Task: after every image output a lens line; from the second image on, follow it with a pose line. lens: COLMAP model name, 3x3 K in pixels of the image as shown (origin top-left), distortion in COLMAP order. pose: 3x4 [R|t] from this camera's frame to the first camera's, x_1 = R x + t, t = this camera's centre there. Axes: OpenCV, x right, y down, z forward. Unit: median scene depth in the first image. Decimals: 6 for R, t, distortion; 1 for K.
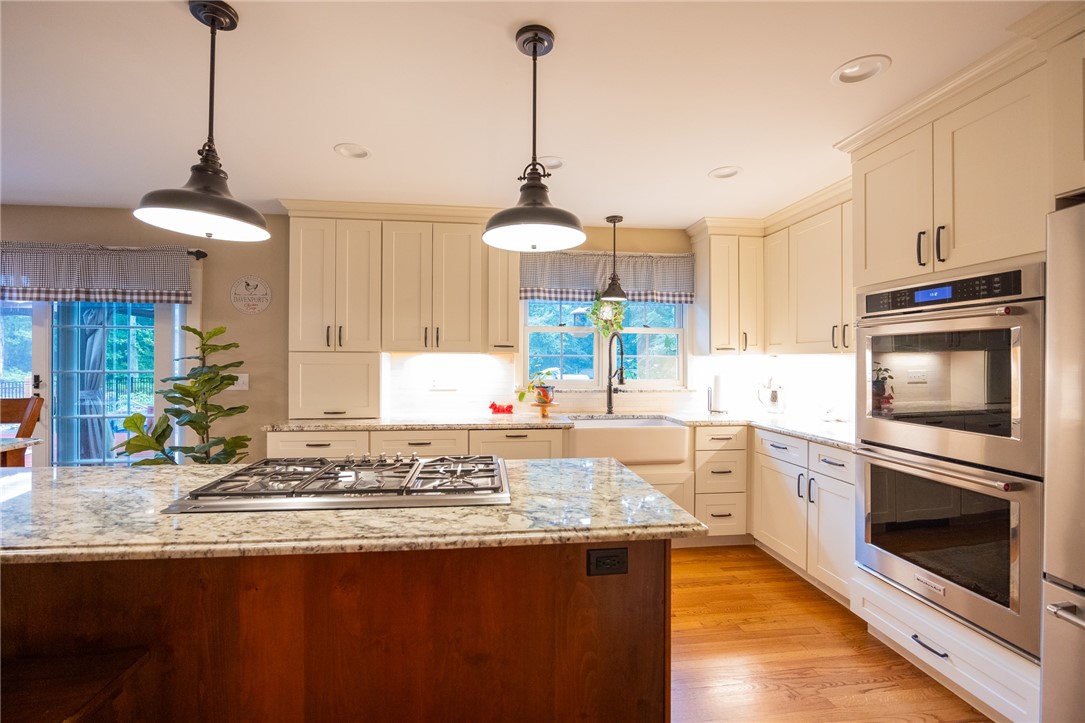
lens RADIAL K [[473.7, 0, 537.0], [0, 473.7, 361.7], [0, 0, 1]] dist [-0.014669, 0.005043]
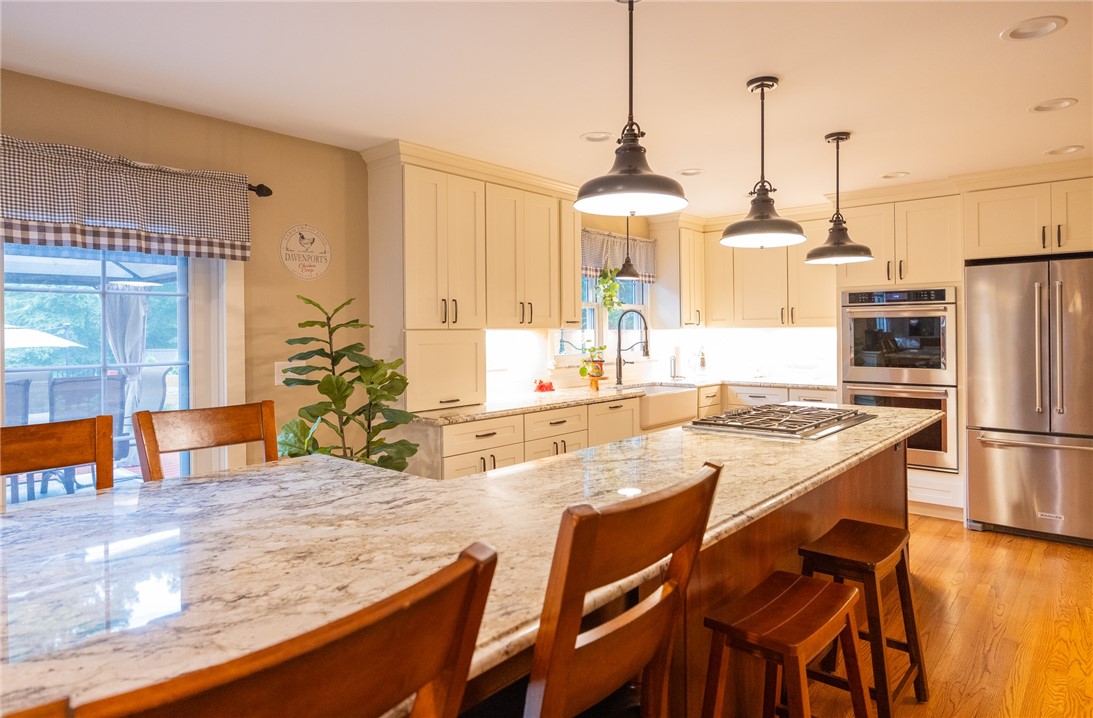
lens RADIAL K [[655.6, 0, 539.8], [0, 655.6, 331.5], [0, 0, 1]] dist [-0.006179, -0.002489]
pose [[0.745892, -0.011451, 0.665968, -1.071509], [0.013876, 0.999902, 0.001651, -0.016661], [-0.665922, 0.008010, 0.745978, 0.008545]]
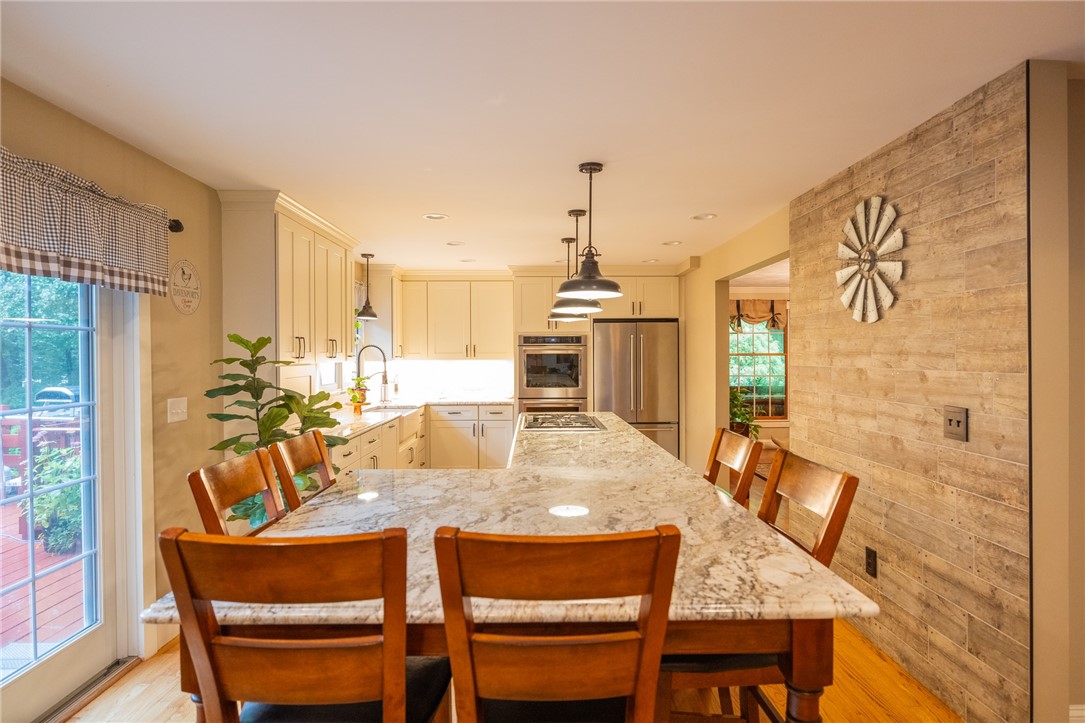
lens RADIAL K [[630.3, 0, 543.0], [0, 630.3, 359.0], [0, 0, 1]] dist [-0.006169, -0.000724]
pose [[0.104069, -0.012330, 0.994494, -1.600959], [0.005998, 0.999913, 0.011769, -0.042217], [-0.994552, 0.004740, 0.104134, 0.375326]]
